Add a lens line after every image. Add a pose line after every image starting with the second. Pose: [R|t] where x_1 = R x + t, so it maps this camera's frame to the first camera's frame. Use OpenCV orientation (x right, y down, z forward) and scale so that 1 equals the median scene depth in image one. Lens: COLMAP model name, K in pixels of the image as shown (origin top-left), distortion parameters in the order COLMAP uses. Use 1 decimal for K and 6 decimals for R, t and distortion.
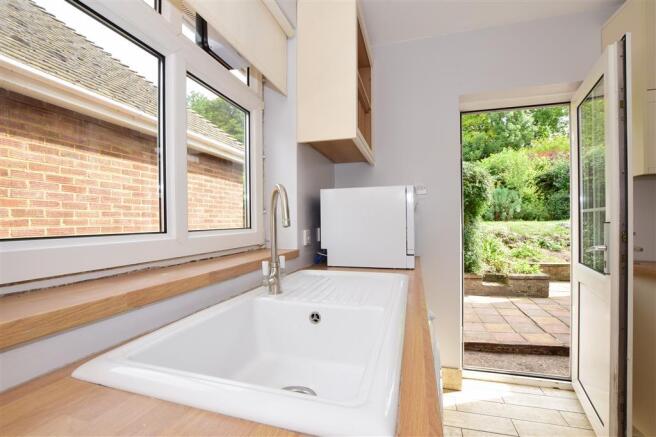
lens RADIAL K [[292.9, 0, 328.0], [0, 292.9, 219.5], [0, 0, 1]] dist [-0.006680, -0.000371]
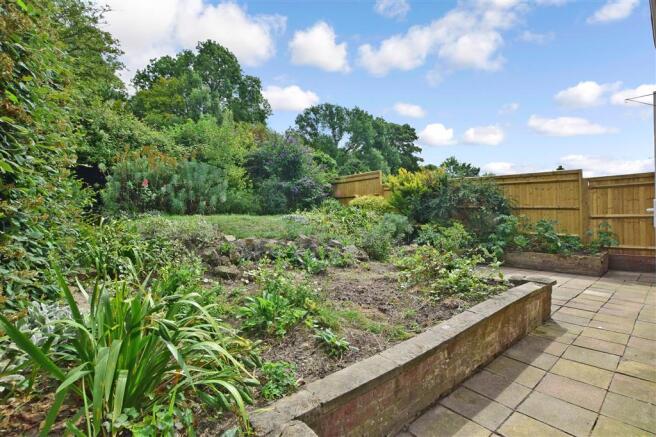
lens RADIAL K [[292.9, 0, 330.4], [0, 292.9, 218.3], [0, 0, 1]] dist [-0.006680, -0.000371]
pose [[0.573985, 0.001287, 0.818865, 0.261146], [0.008874, 0.999930, -0.007792, 0.017164], [-0.818818, 0.011739, 0.573934, 0.440500]]
